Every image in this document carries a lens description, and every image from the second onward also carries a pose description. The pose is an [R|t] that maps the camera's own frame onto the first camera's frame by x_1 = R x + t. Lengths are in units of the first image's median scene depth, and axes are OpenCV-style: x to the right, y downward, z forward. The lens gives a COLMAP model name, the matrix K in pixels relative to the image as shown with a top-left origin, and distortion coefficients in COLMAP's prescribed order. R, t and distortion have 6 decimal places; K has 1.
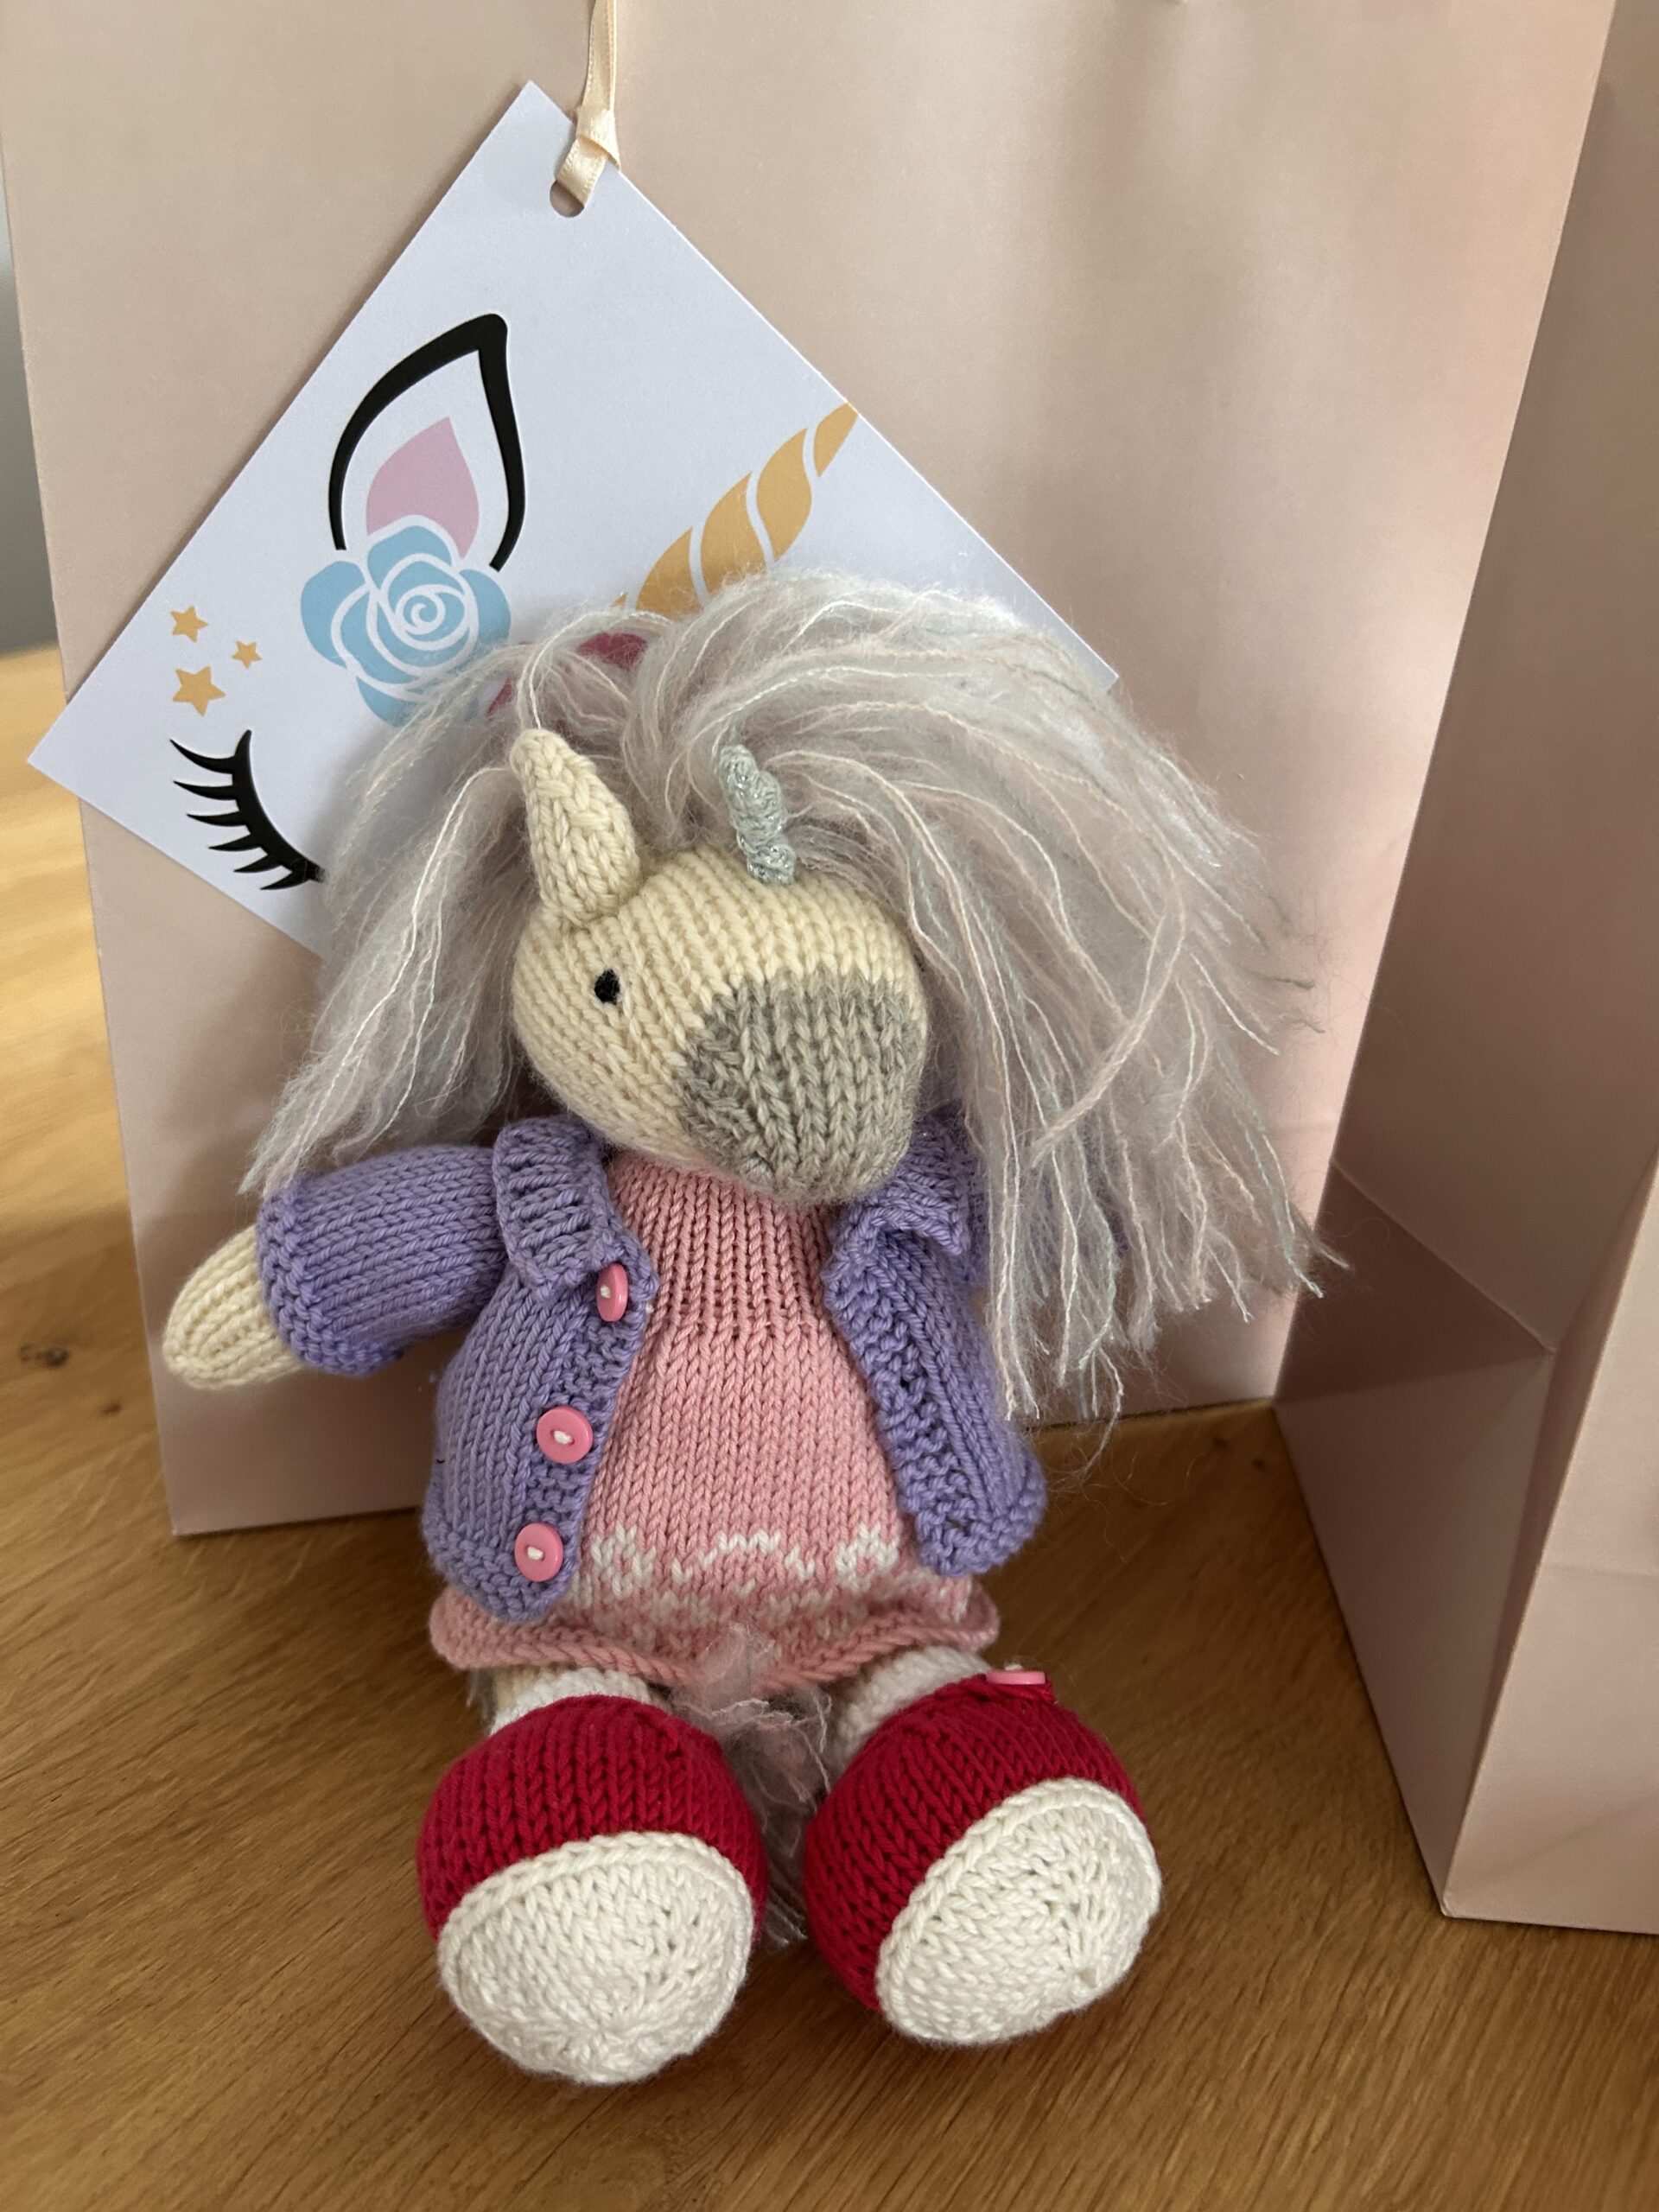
lens RADIAL K [[1678.2, 0, 830.2], [0, 1678.2, 1110.2], [0, 0, 1]] dist [0.103017, -0.187057]
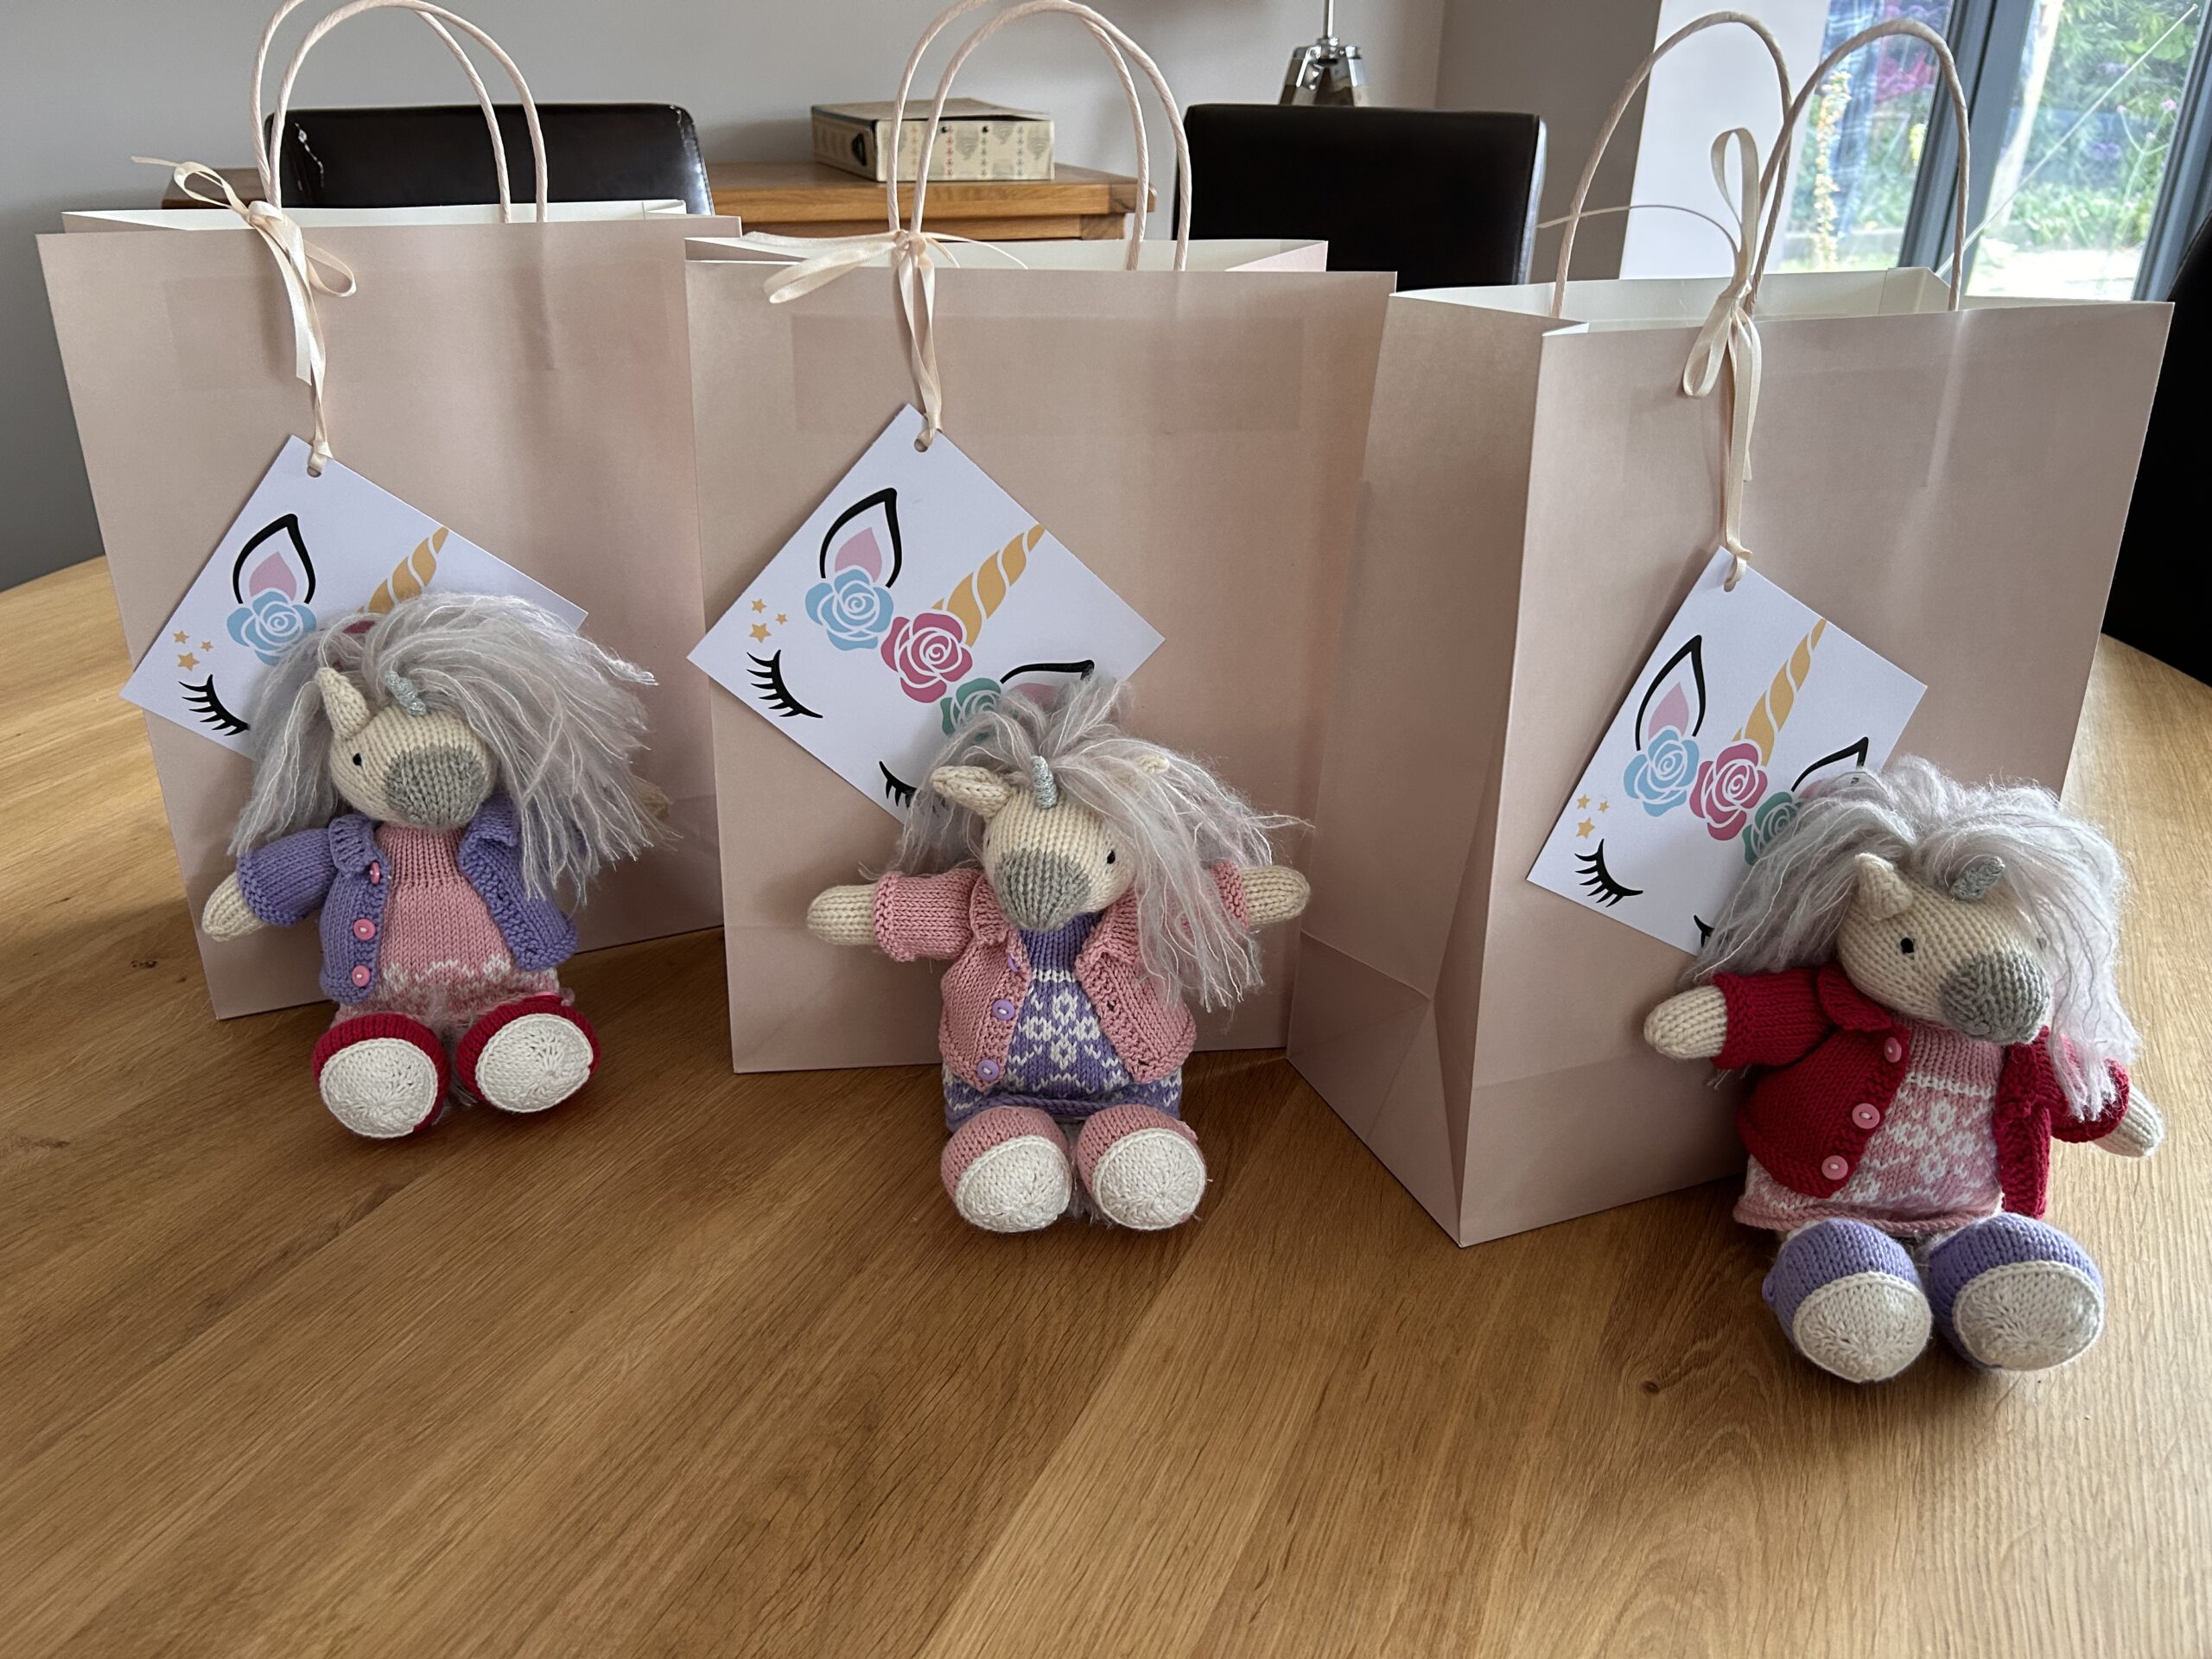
lens RADIAL K [[1696.9, 0, 1105.5], [0, 1696.9, 819.8], [0, 0, 1]] dist [-0.003321, 0.095322]
pose [[0.987322, -0.109880, 0.114549, 0.687630], [0.112204, 0.993586, -0.014021, 0.184574], [-0.112273, 0.026696, 0.993319, -1.748657]]
